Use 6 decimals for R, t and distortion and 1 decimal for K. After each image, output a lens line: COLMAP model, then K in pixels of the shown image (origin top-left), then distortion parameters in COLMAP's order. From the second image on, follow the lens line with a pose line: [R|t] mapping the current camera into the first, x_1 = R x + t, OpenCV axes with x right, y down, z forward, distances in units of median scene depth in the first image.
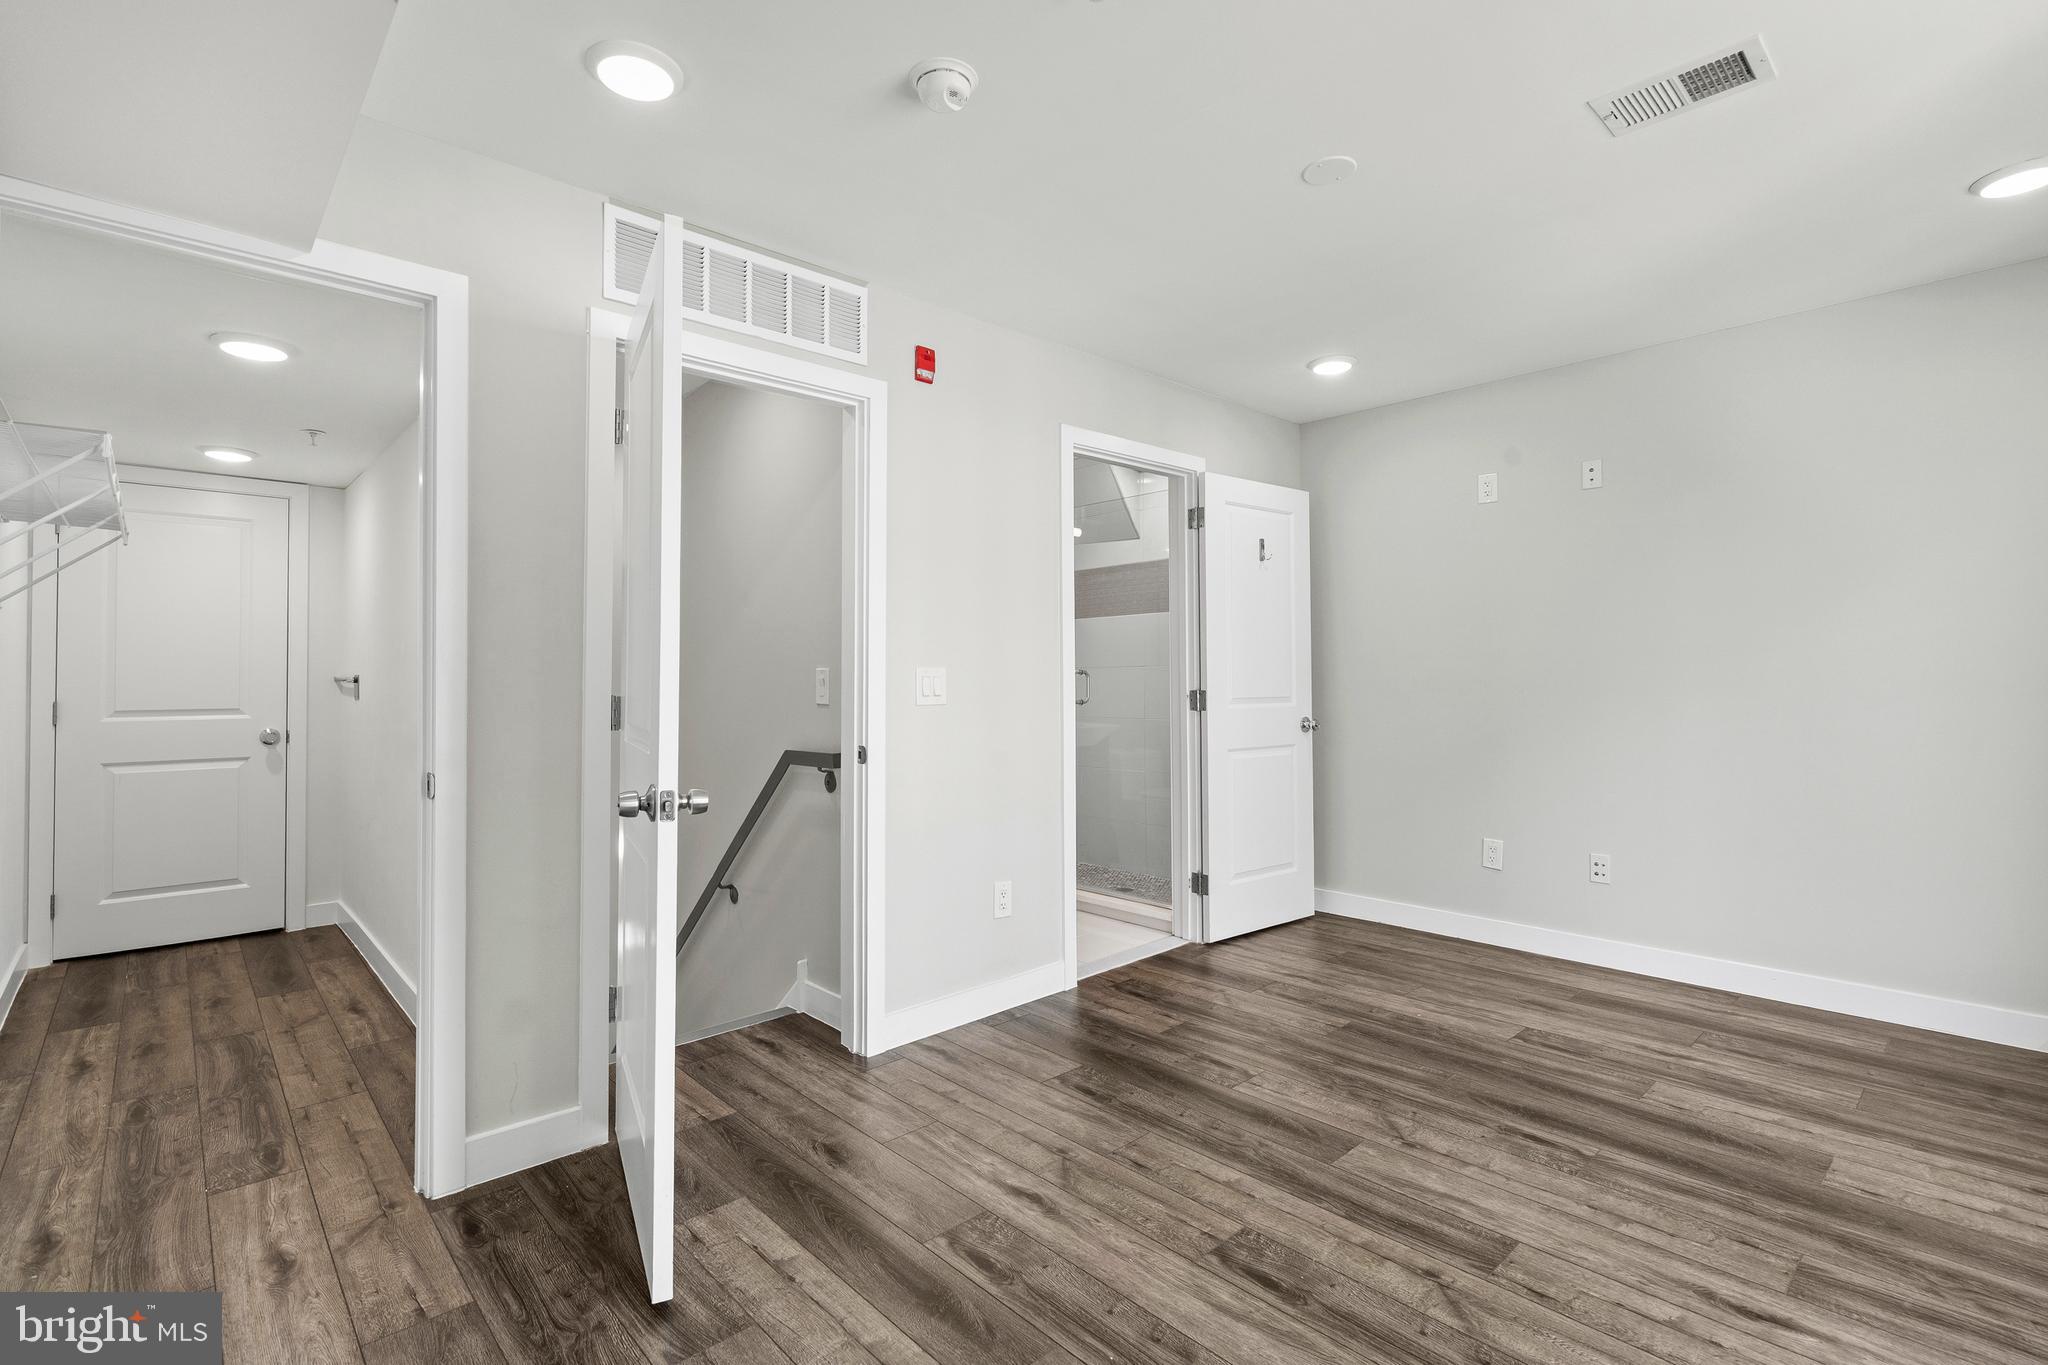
lens RADIAL K [[951.0, 0, 1013.5], [0, 951.0, 659.9], [0, 0, 1]] dist [0.022530, -0.008461]
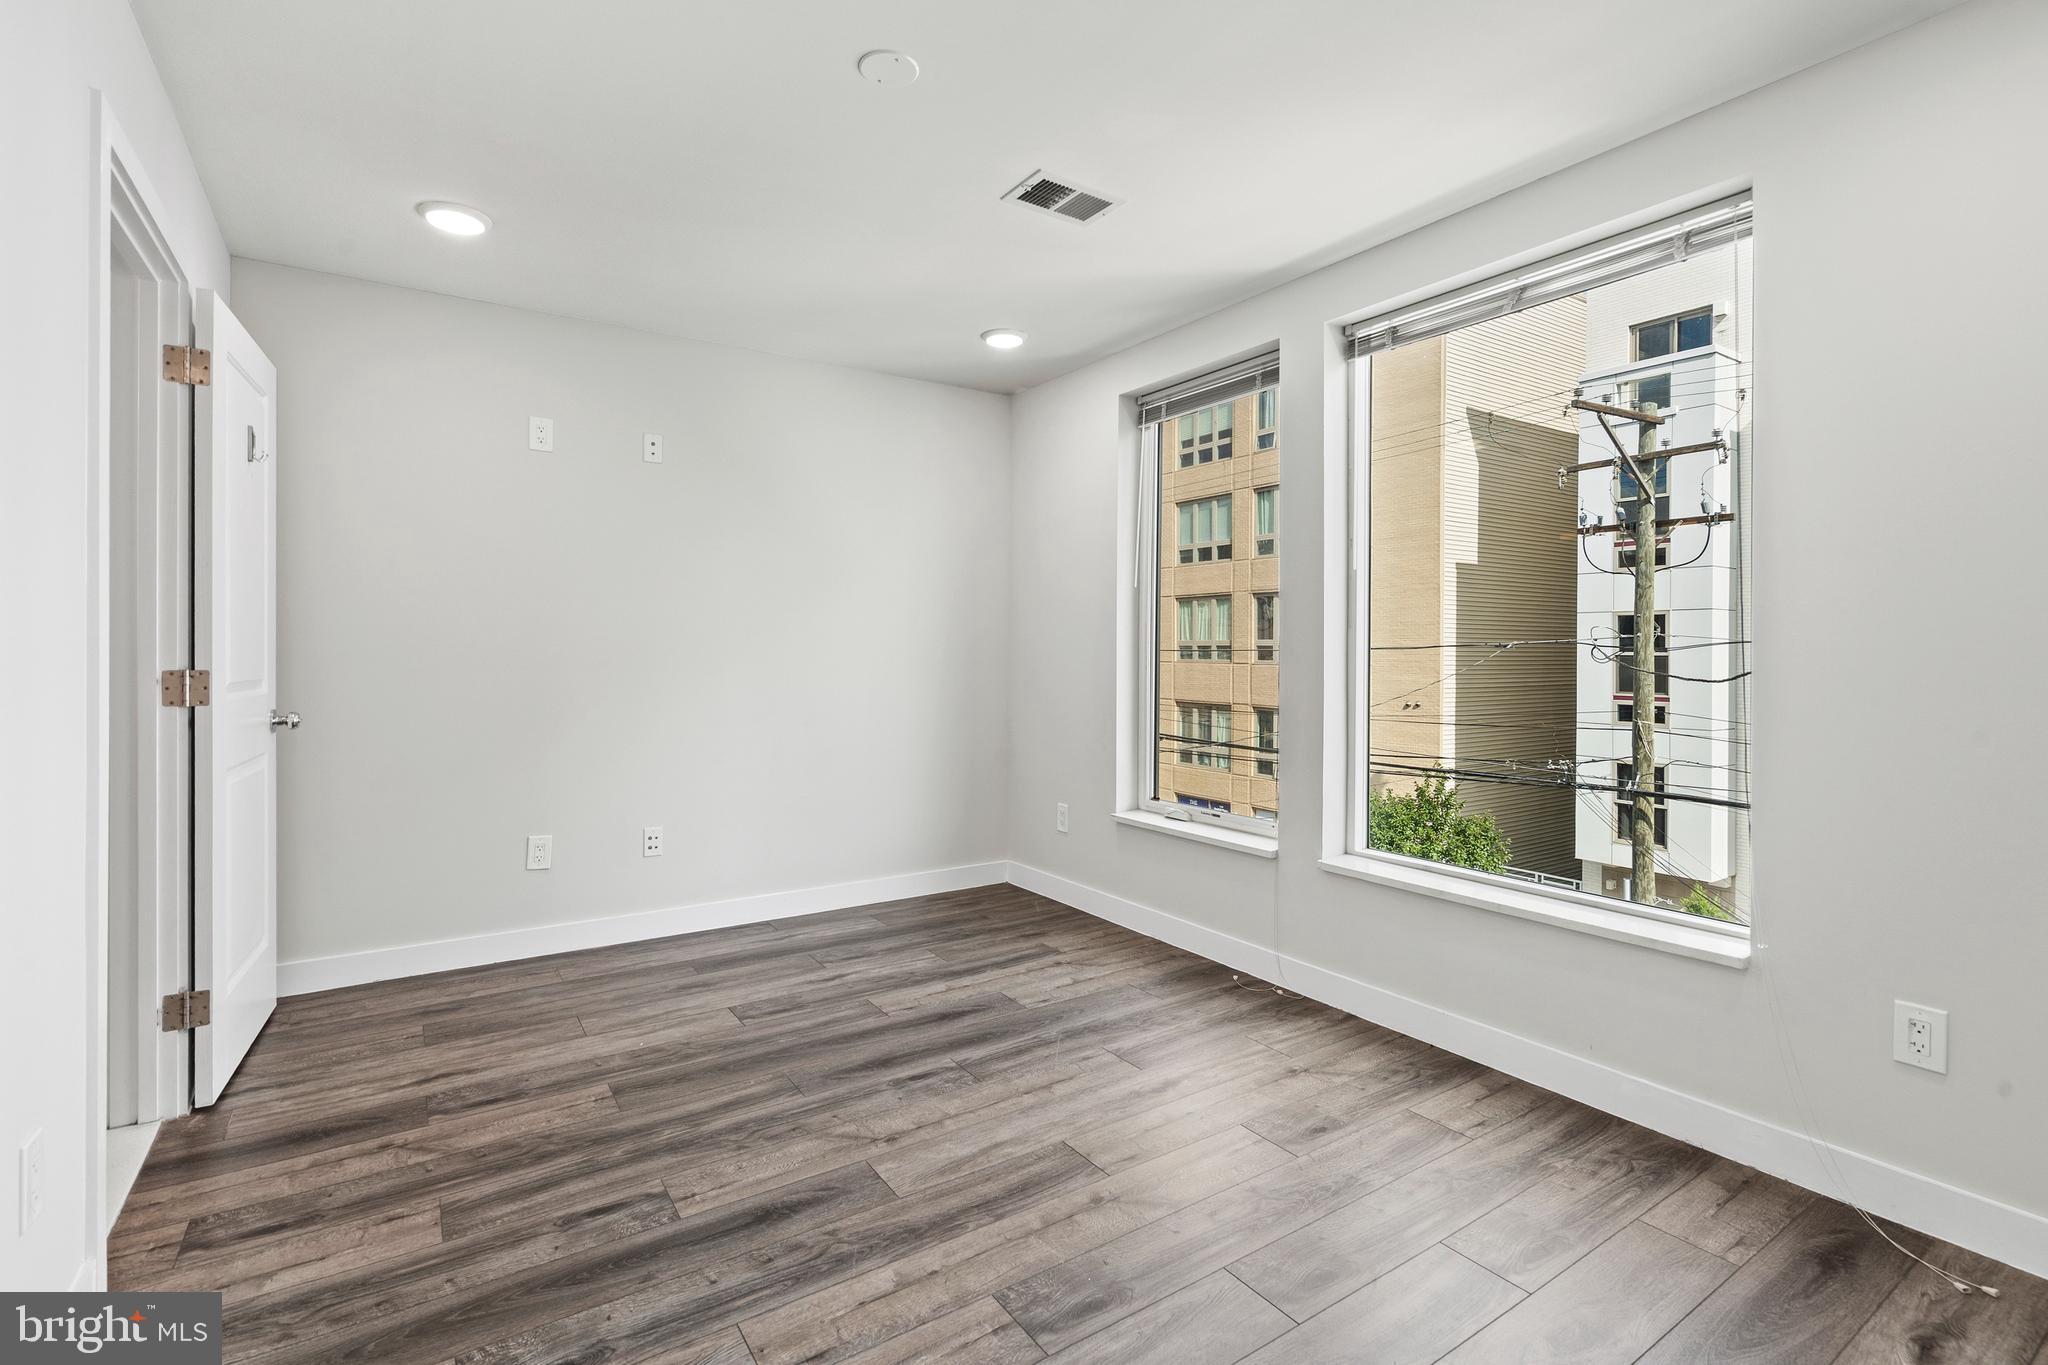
lens RADIAL K [[950.1, 0, 1036.6], [0, 950.1, 655.5], [0, 0, 1]] dist [0.001365, 0.000058]
pose [[0.147533, 0.003909, 0.989049, -0.501204], [-0.023288, 0.999729, -0.000477, 0.020228], [-0.988783, -0.022963, 0.147584, 0.722456]]
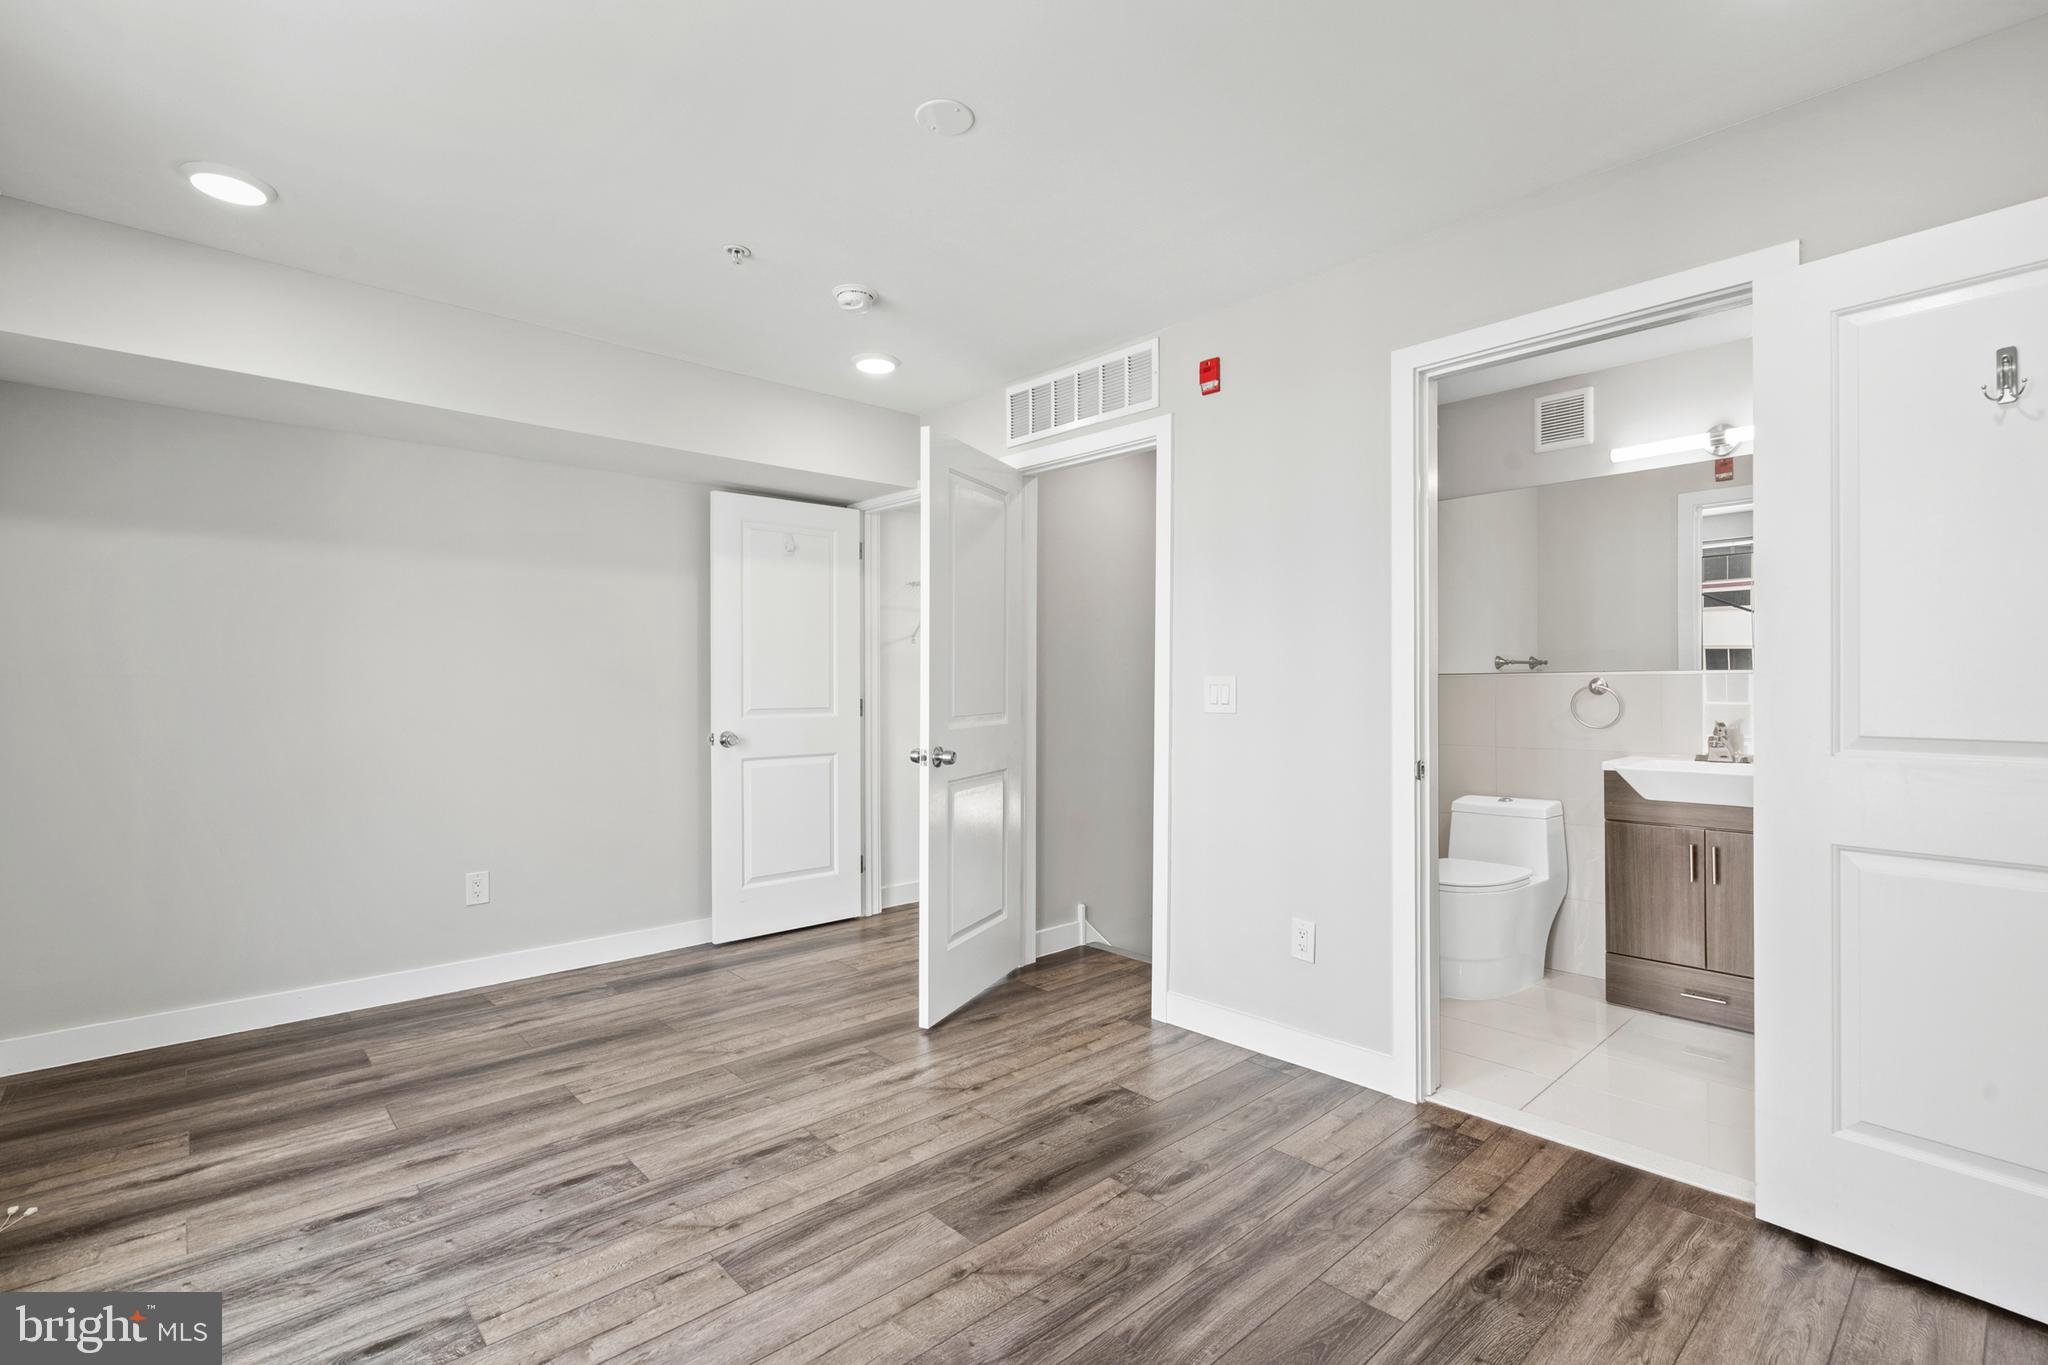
lens RADIAL K [[925.8, 0, 1028.5], [0, 925.8, 685.3], [0, 0, 1]] dist [0.000381, -0.000135]
pose [[-0.000835, 0.006073, -0.999981, 1.177718], [0.022100, 0.999737, 0.006053, 0.009532], [0.999755, -0.022095, -0.000969, 1.062432]]
